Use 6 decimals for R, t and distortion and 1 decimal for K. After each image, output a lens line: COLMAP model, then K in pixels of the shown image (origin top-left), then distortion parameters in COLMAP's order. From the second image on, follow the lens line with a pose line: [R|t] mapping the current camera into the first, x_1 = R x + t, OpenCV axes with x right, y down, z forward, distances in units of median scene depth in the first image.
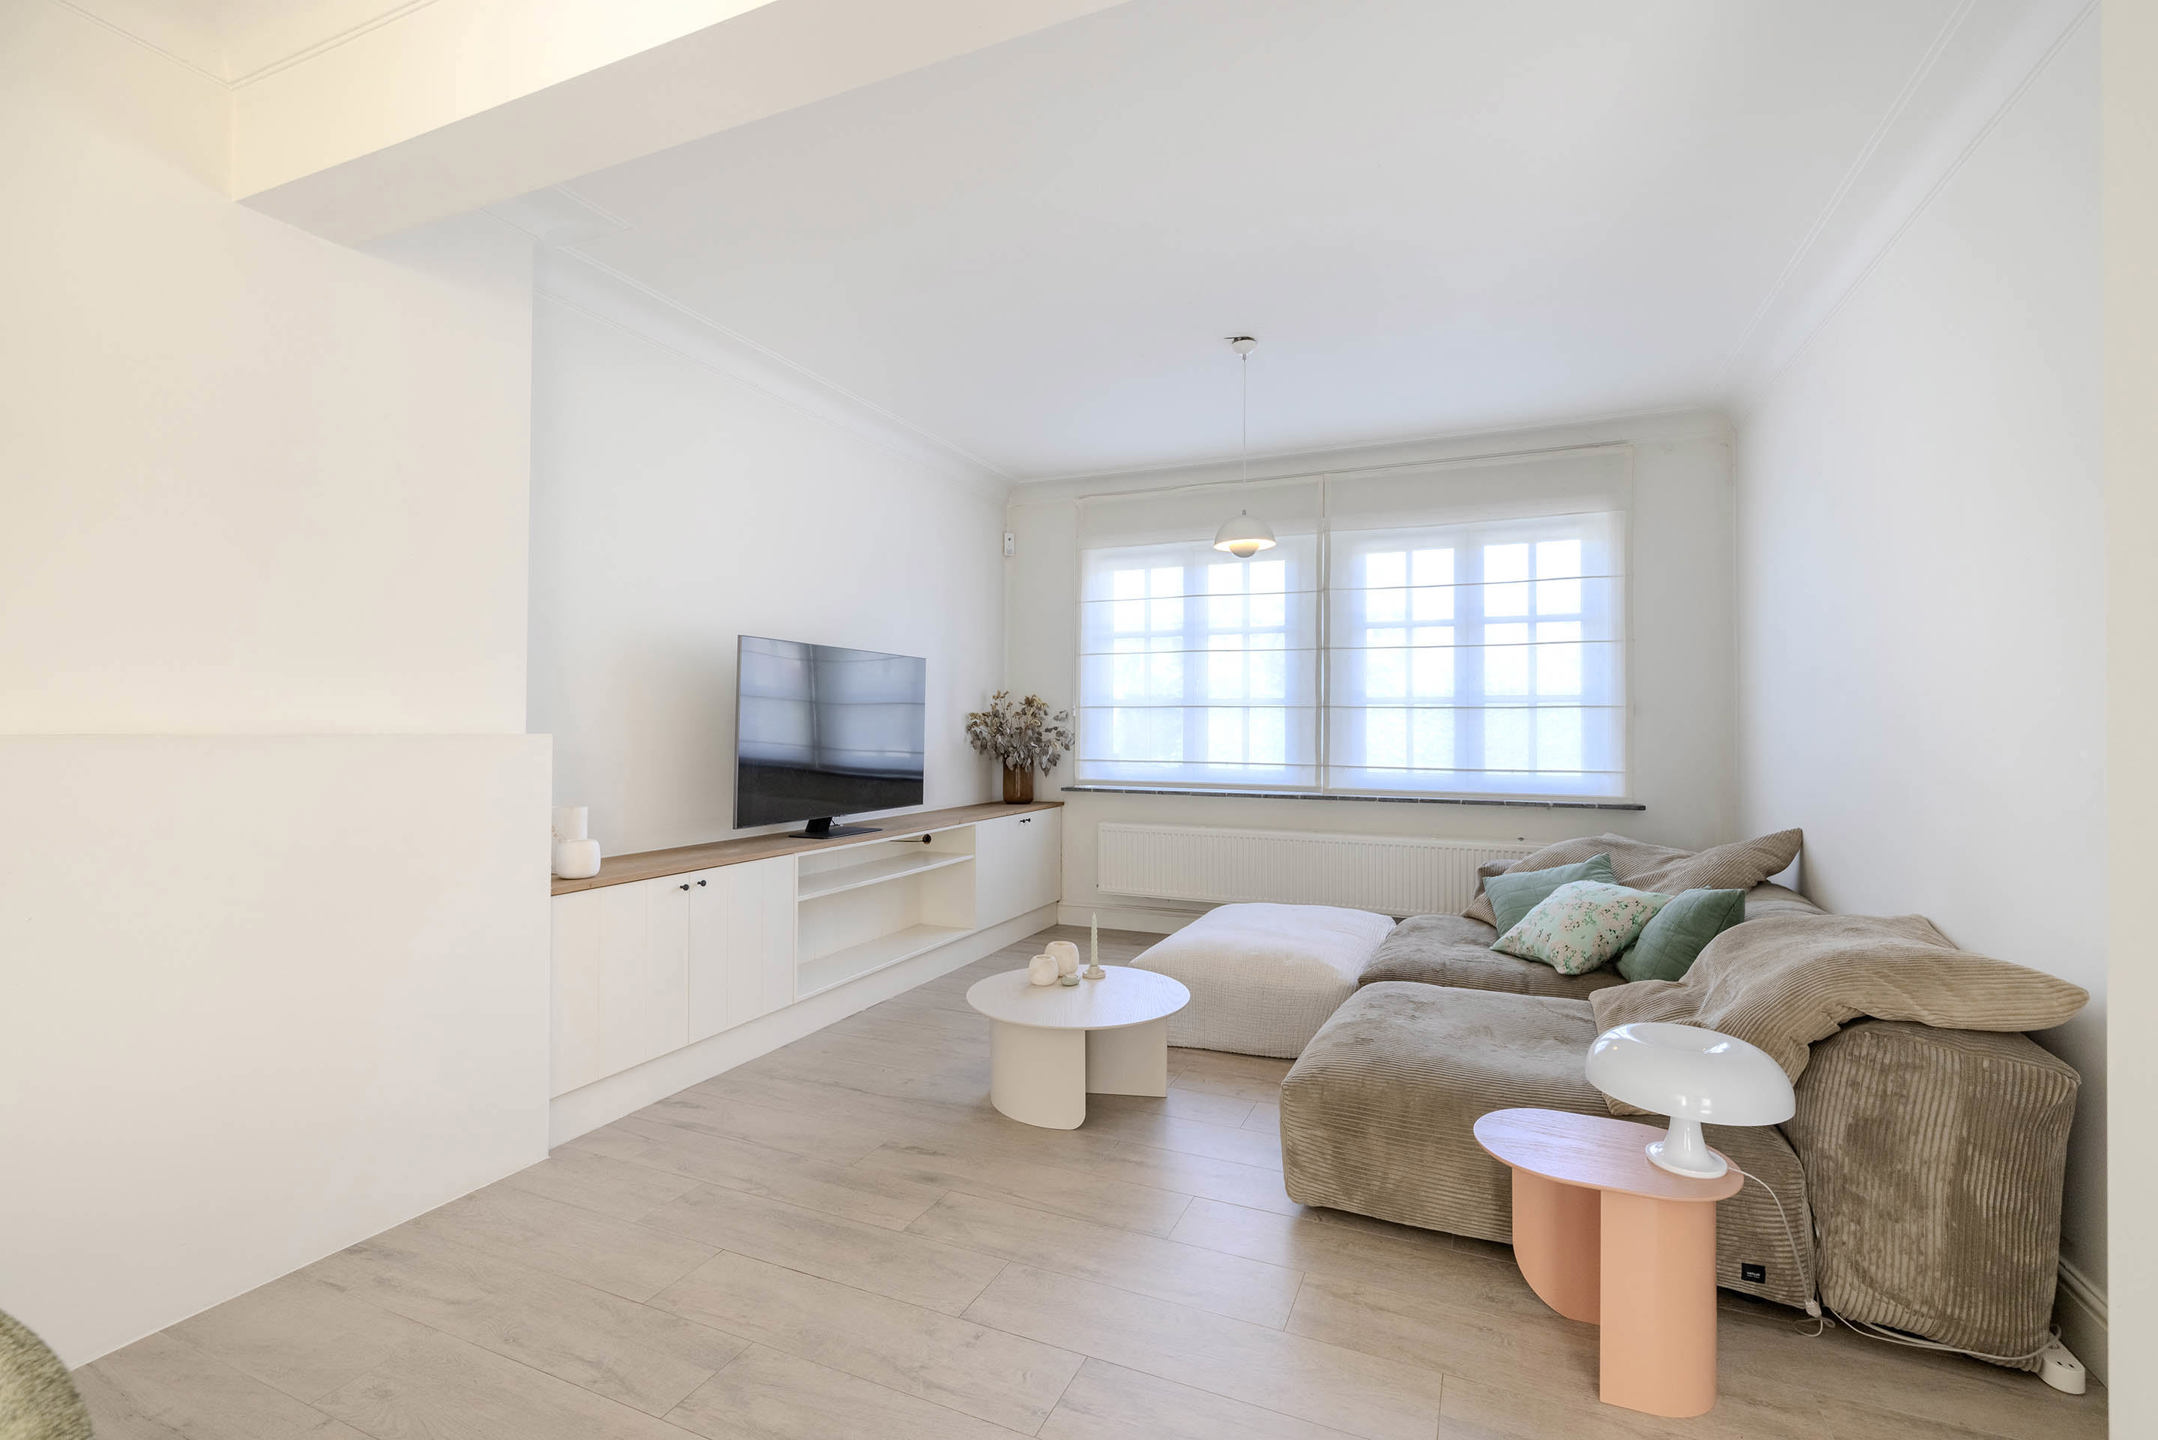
lens RADIAL K [[914.3, 0, 1096.6], [0, 914.3, 719.0], [0, 0, 1]] dist [0.001342, -0.000309]
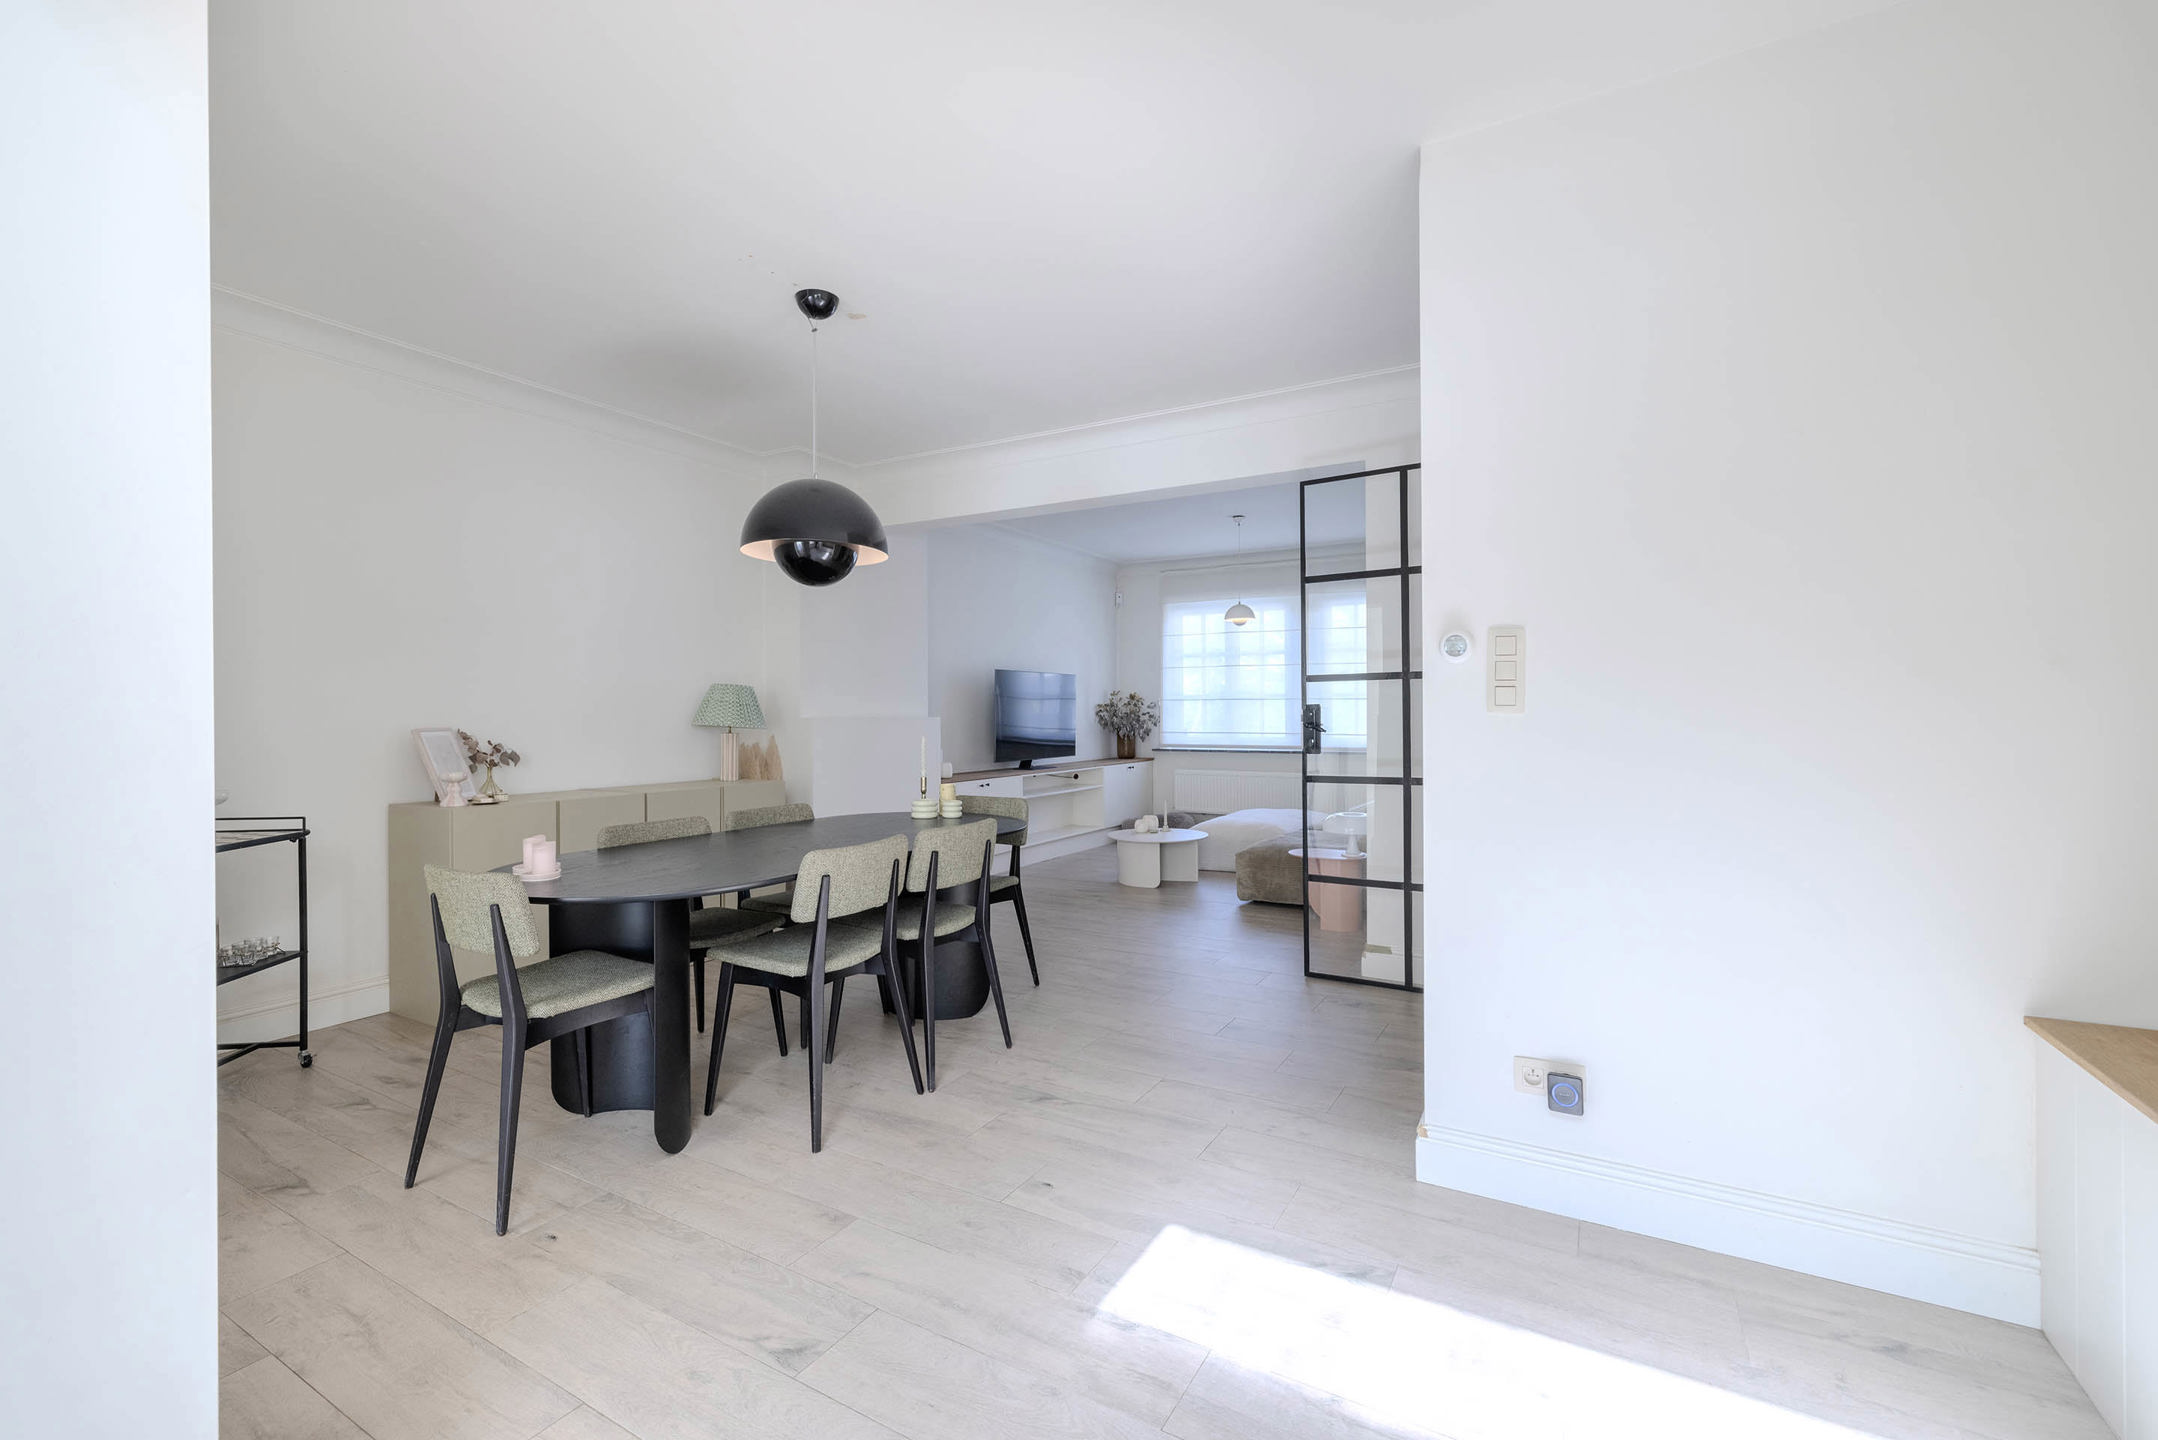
lens RADIAL K [[914.3, 0, 1091.2], [0, 914.3, 714.8], [0, 0, 1]] dist [0.001342, -0.000309]
pose [[0.993212, -0.009100, -0.115959, 0.046497], [0.010610, 0.999867, 0.012407, -0.008323], [0.115831, -0.013553, 0.993176, -0.682743]]
